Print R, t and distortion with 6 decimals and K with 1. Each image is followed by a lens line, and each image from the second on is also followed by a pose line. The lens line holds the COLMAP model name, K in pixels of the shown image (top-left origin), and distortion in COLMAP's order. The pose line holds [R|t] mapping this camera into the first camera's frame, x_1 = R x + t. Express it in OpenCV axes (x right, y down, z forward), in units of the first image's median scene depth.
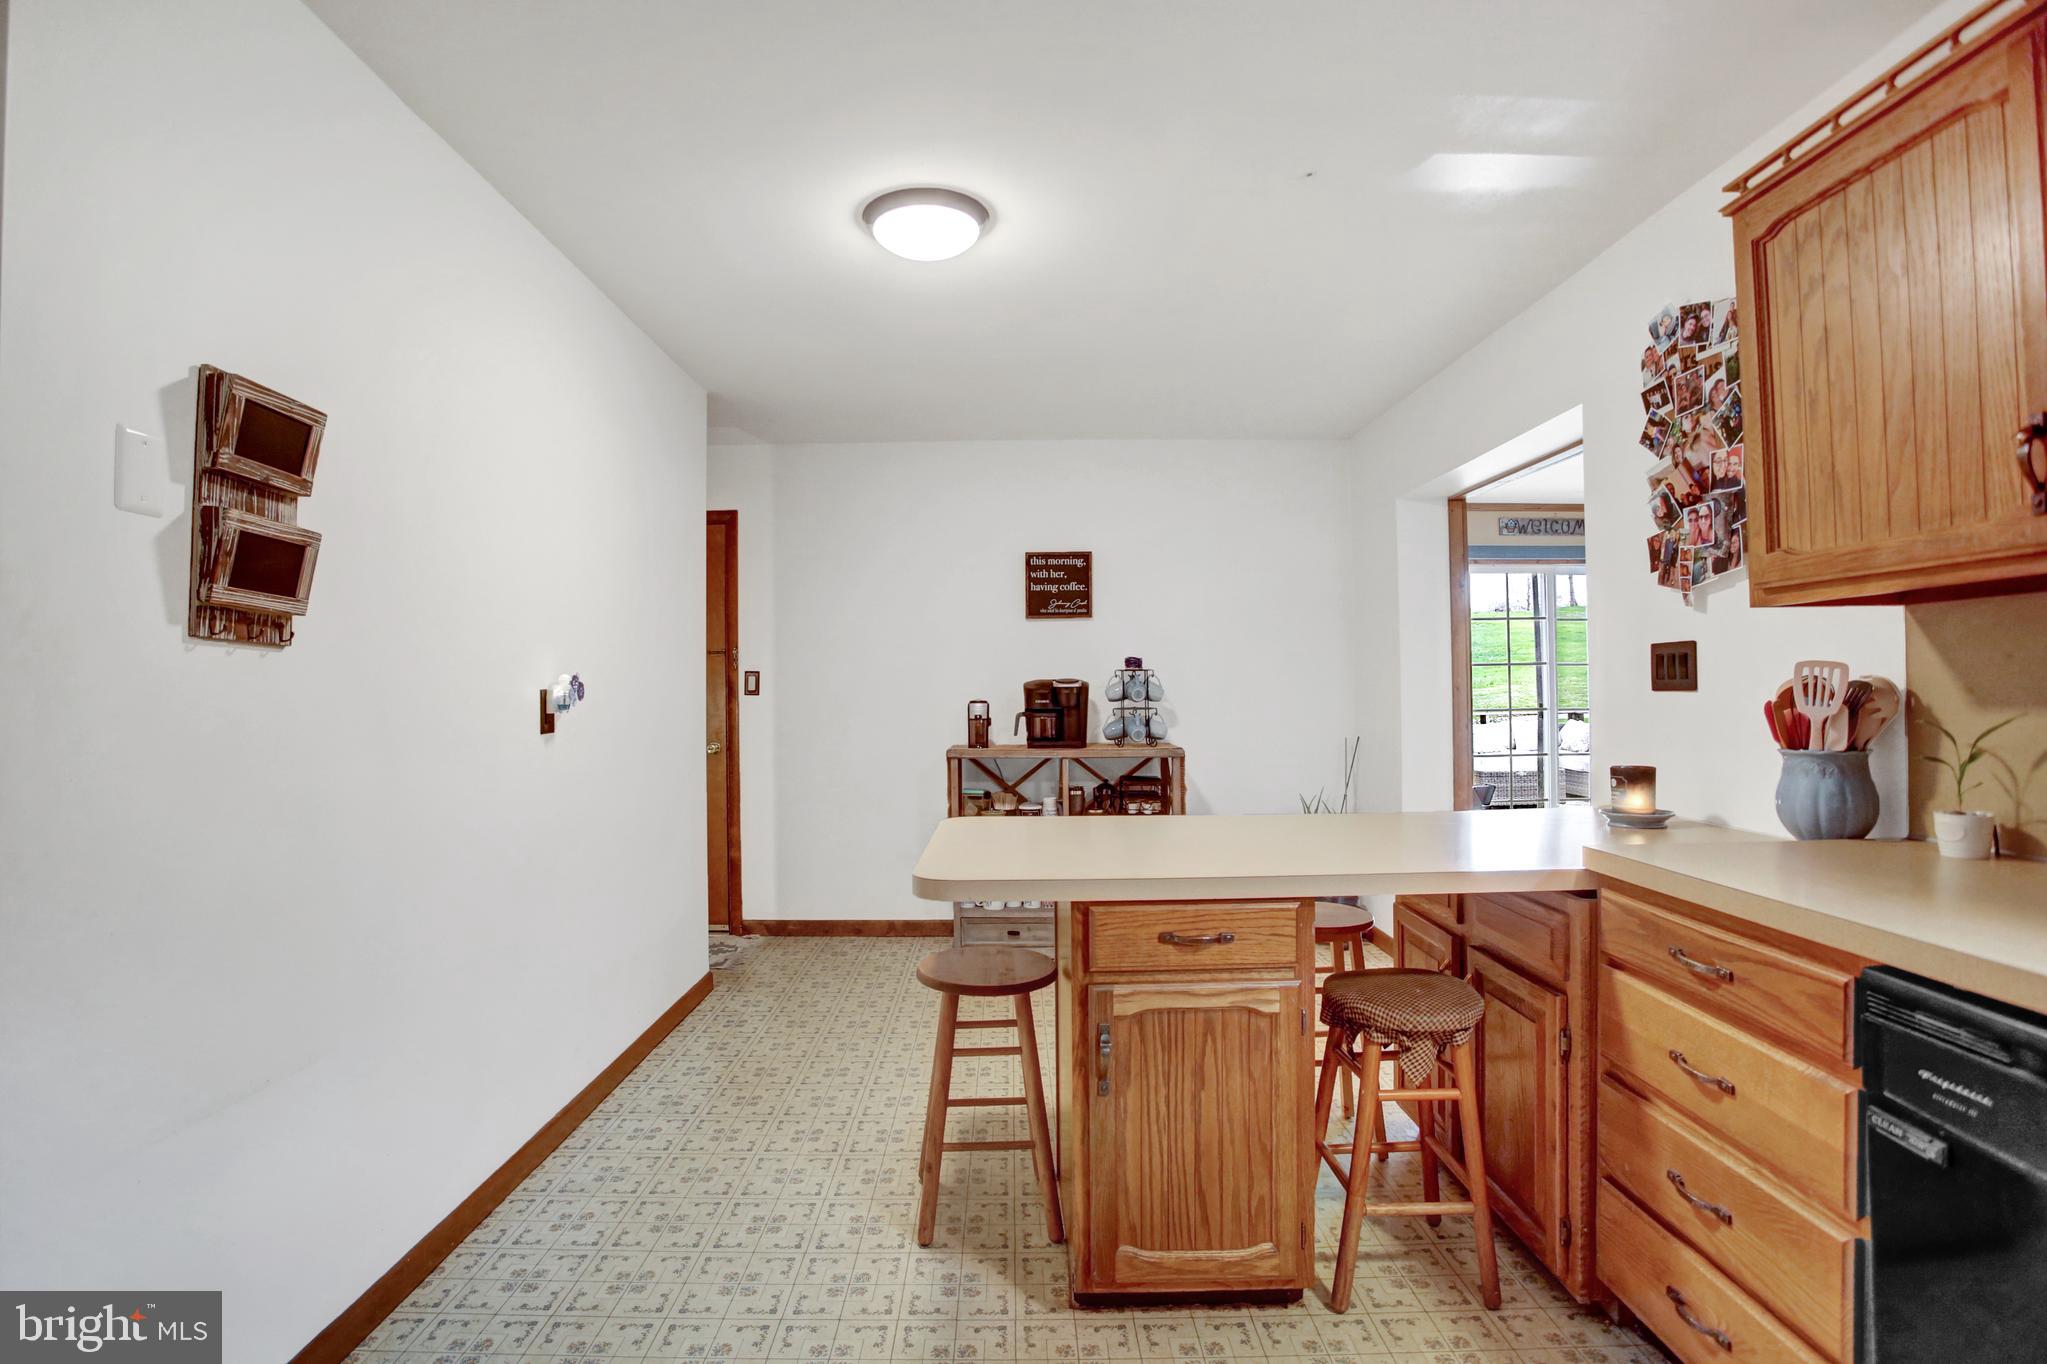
lens RADIAL K [[981.6, 0, 1000.5], [0, 981.6, 672.2], [0, 0, 1]] dist [-0.080555, 0.030648]
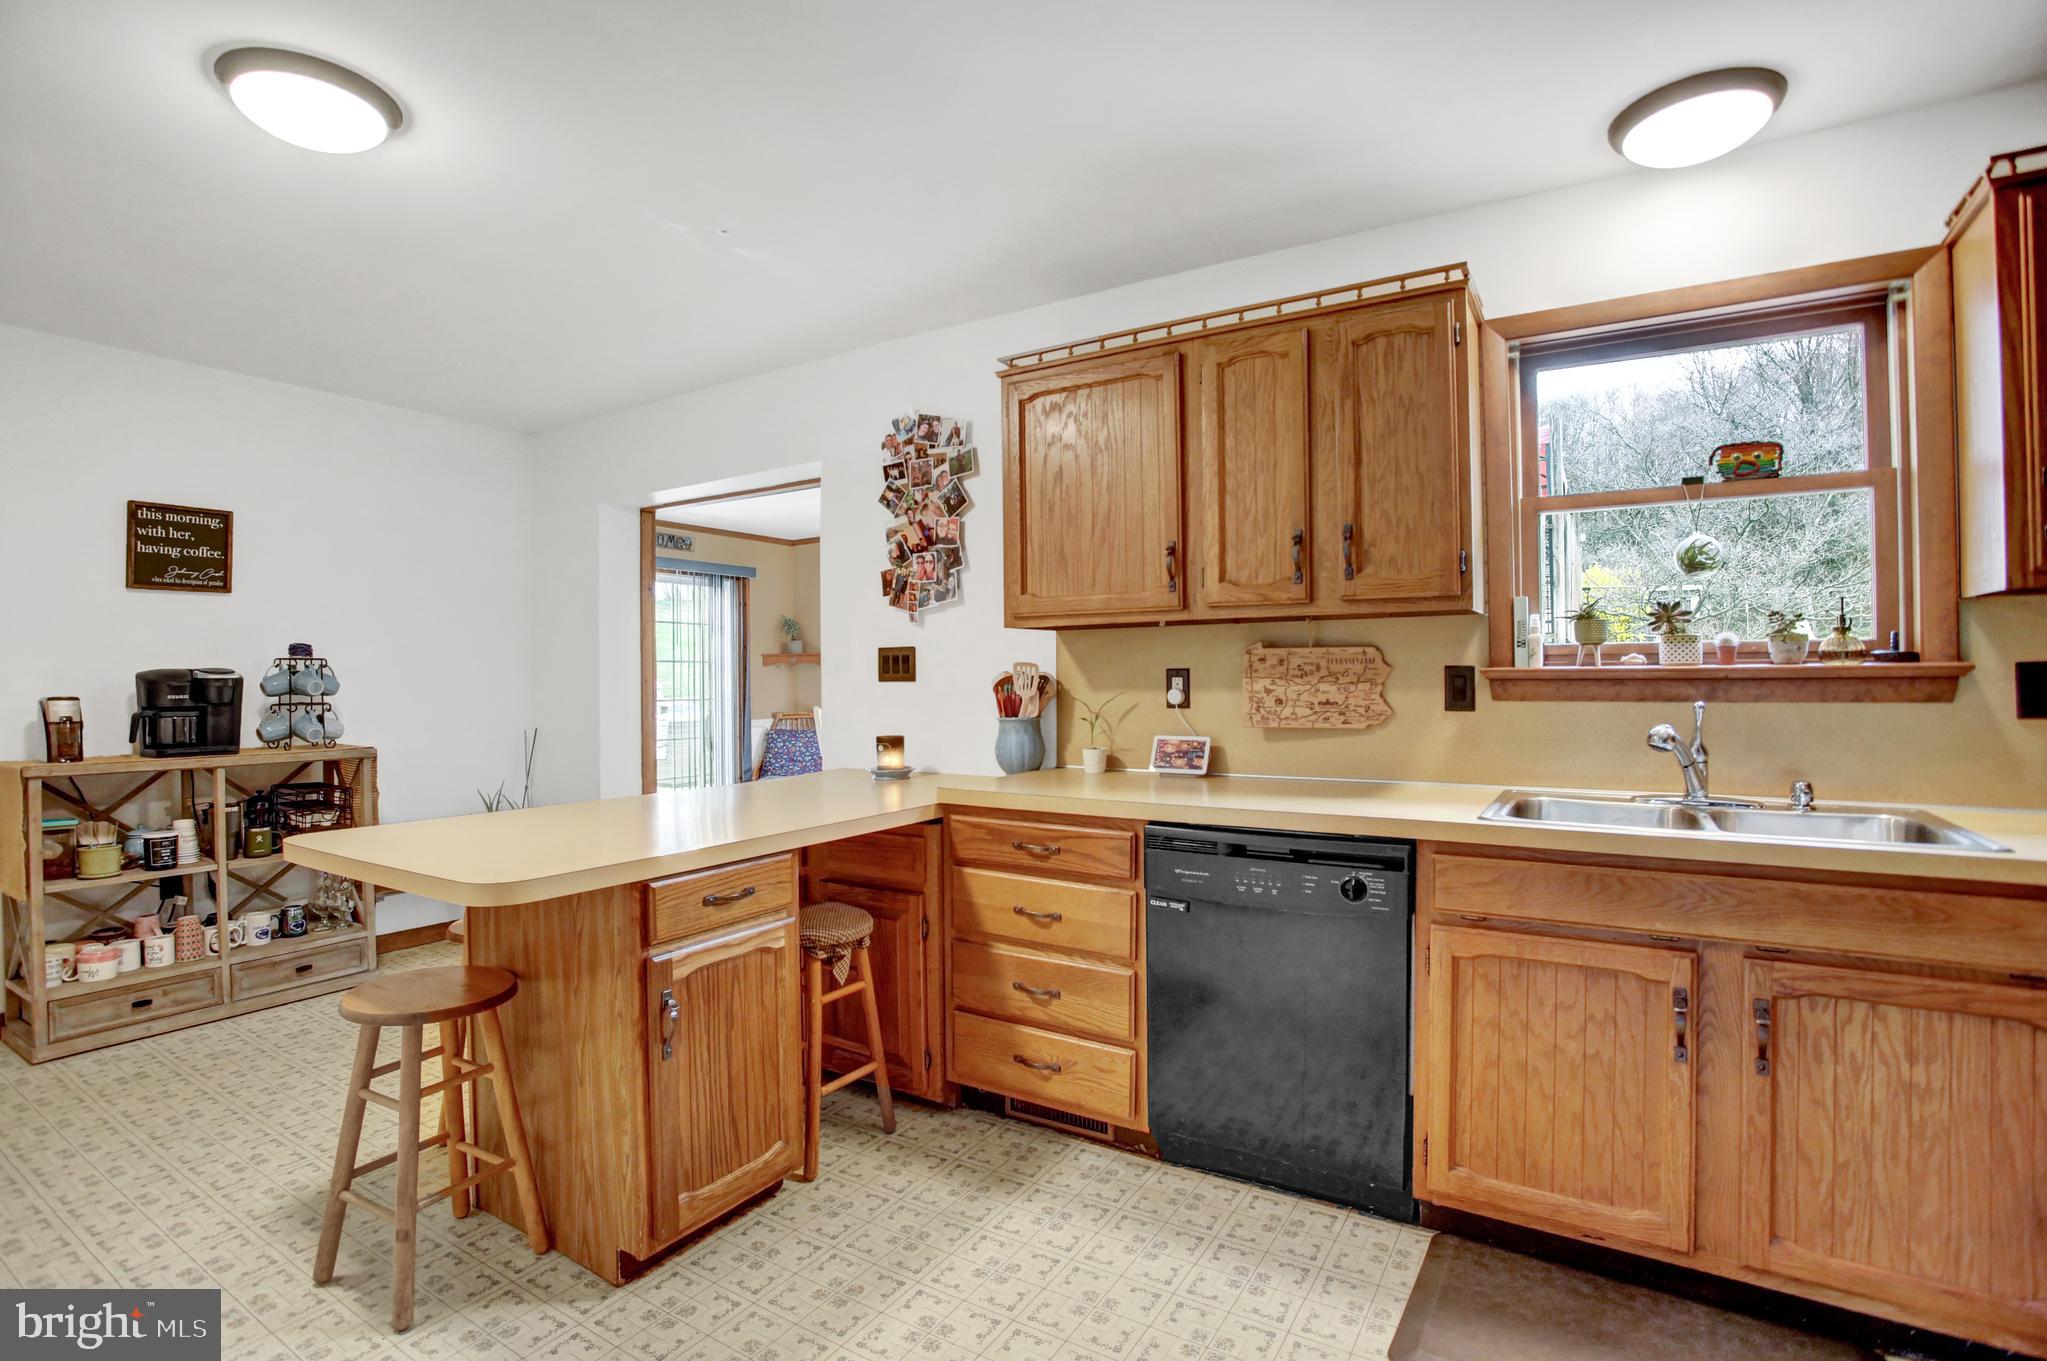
lens RADIAL K [[981.6, 0, 1000.5], [0, 981.6, 670.7], [0, 0, 1]] dist [-0.080555, 0.030648]
pose [[0.534756, 0.008719, 0.844961, -0.473651], [-0.012058, 0.999924, -0.002687, 0.006016], [-0.844920, -0.008751, 0.534821, 0.099084]]
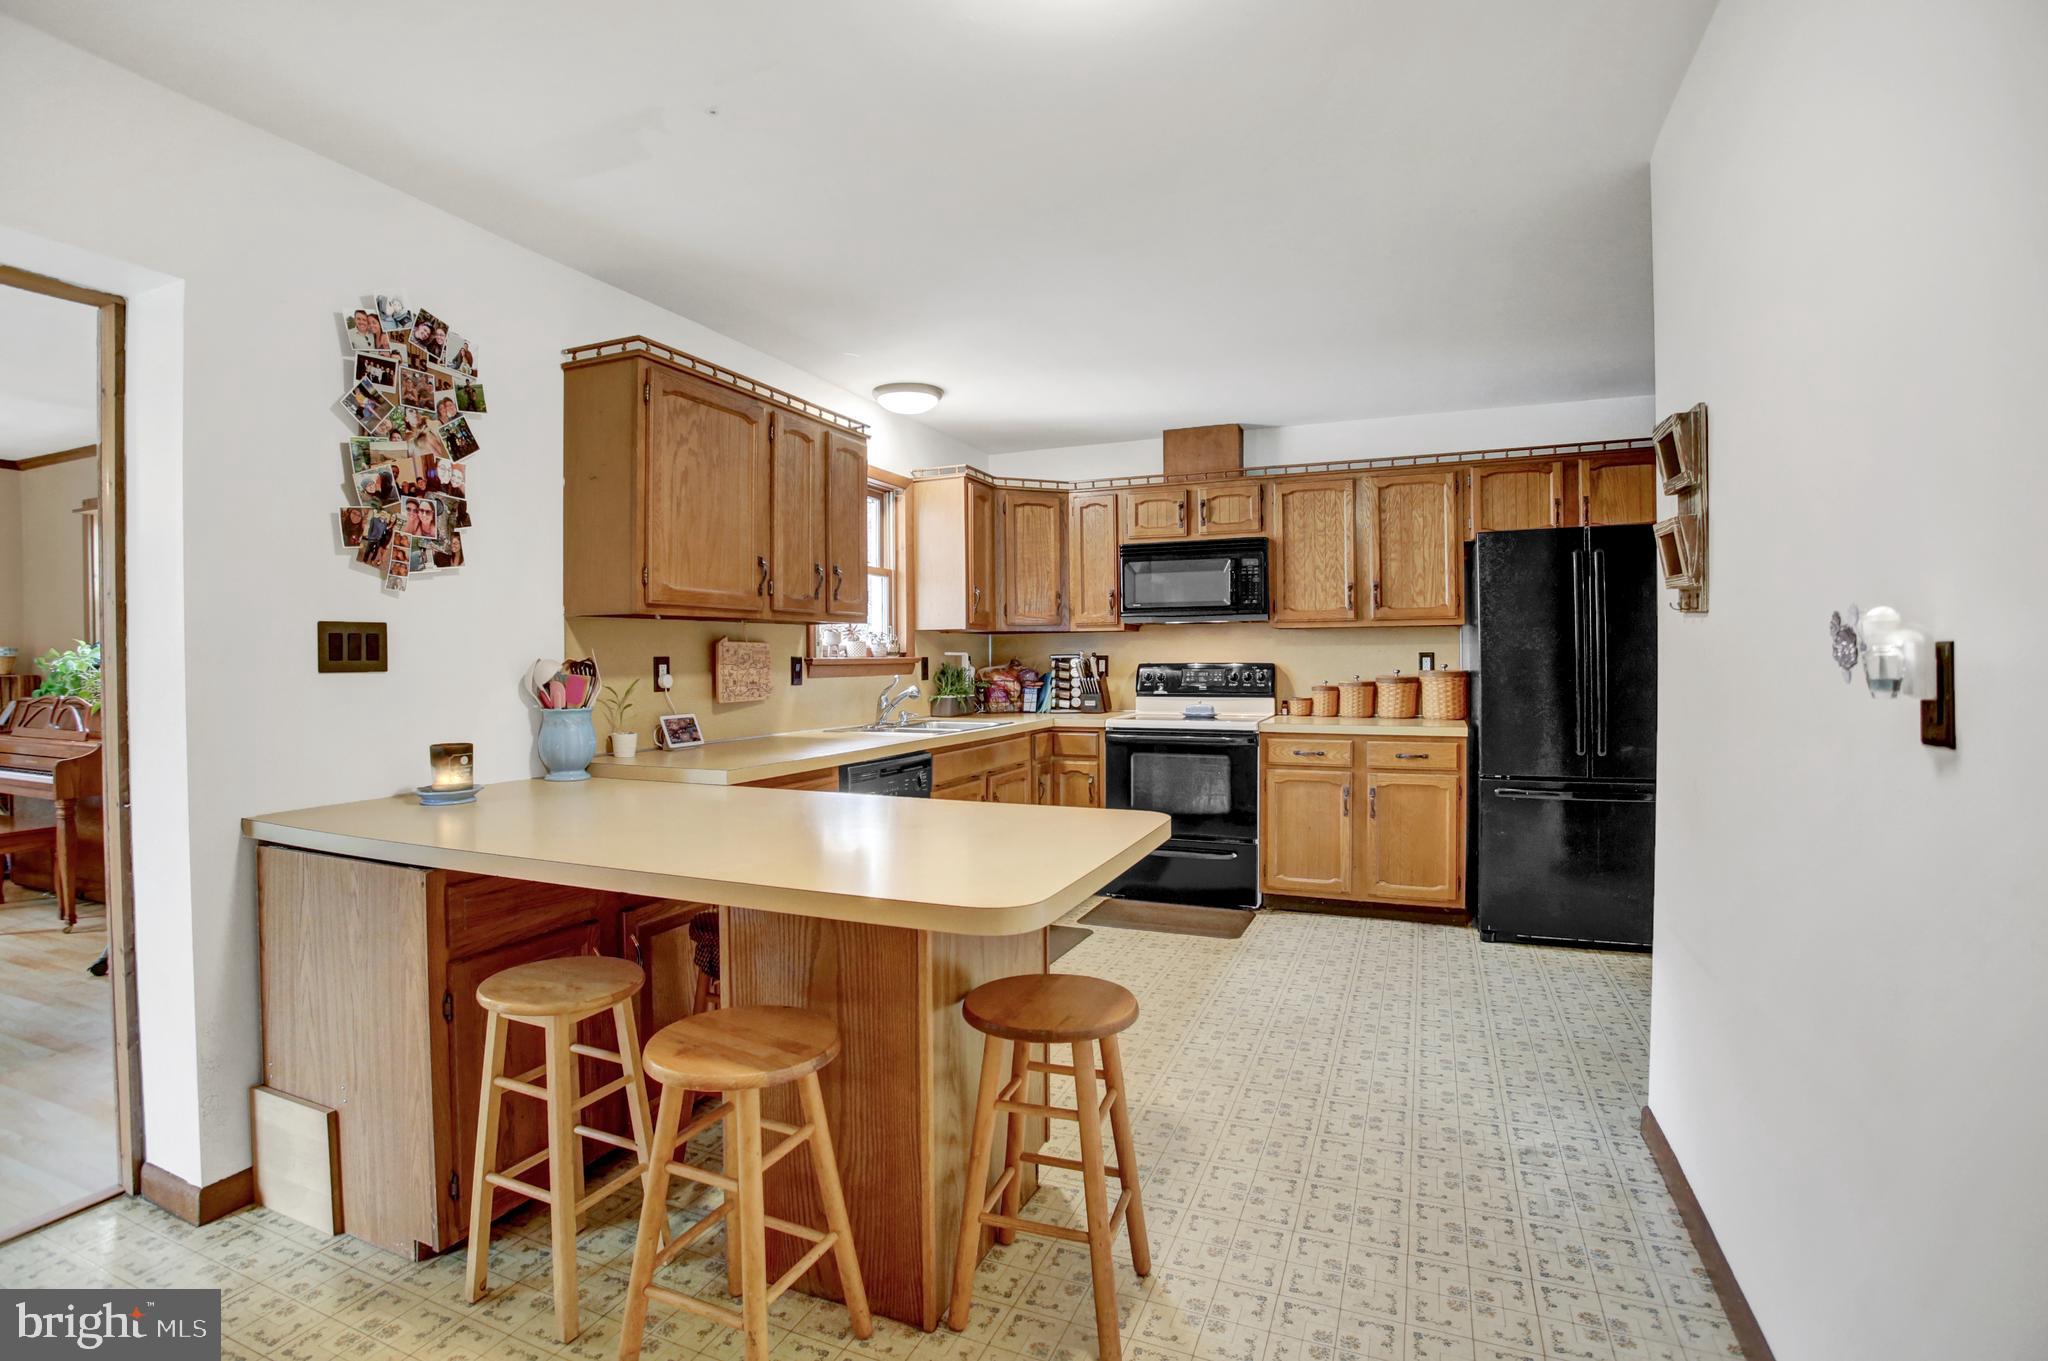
lens RADIAL K [[982.1, 0, 1001.0], [0, 982.1, 670.7], [0, 0, 1]] dist [-0.080555, 0.030648]
pose [[-0.918897, 0.011372, 0.394334, -0.297797], [0.009406, 0.999932, -0.006919, 0.032988], [-0.394386, -0.002648, -0.918941, 1.759530]]
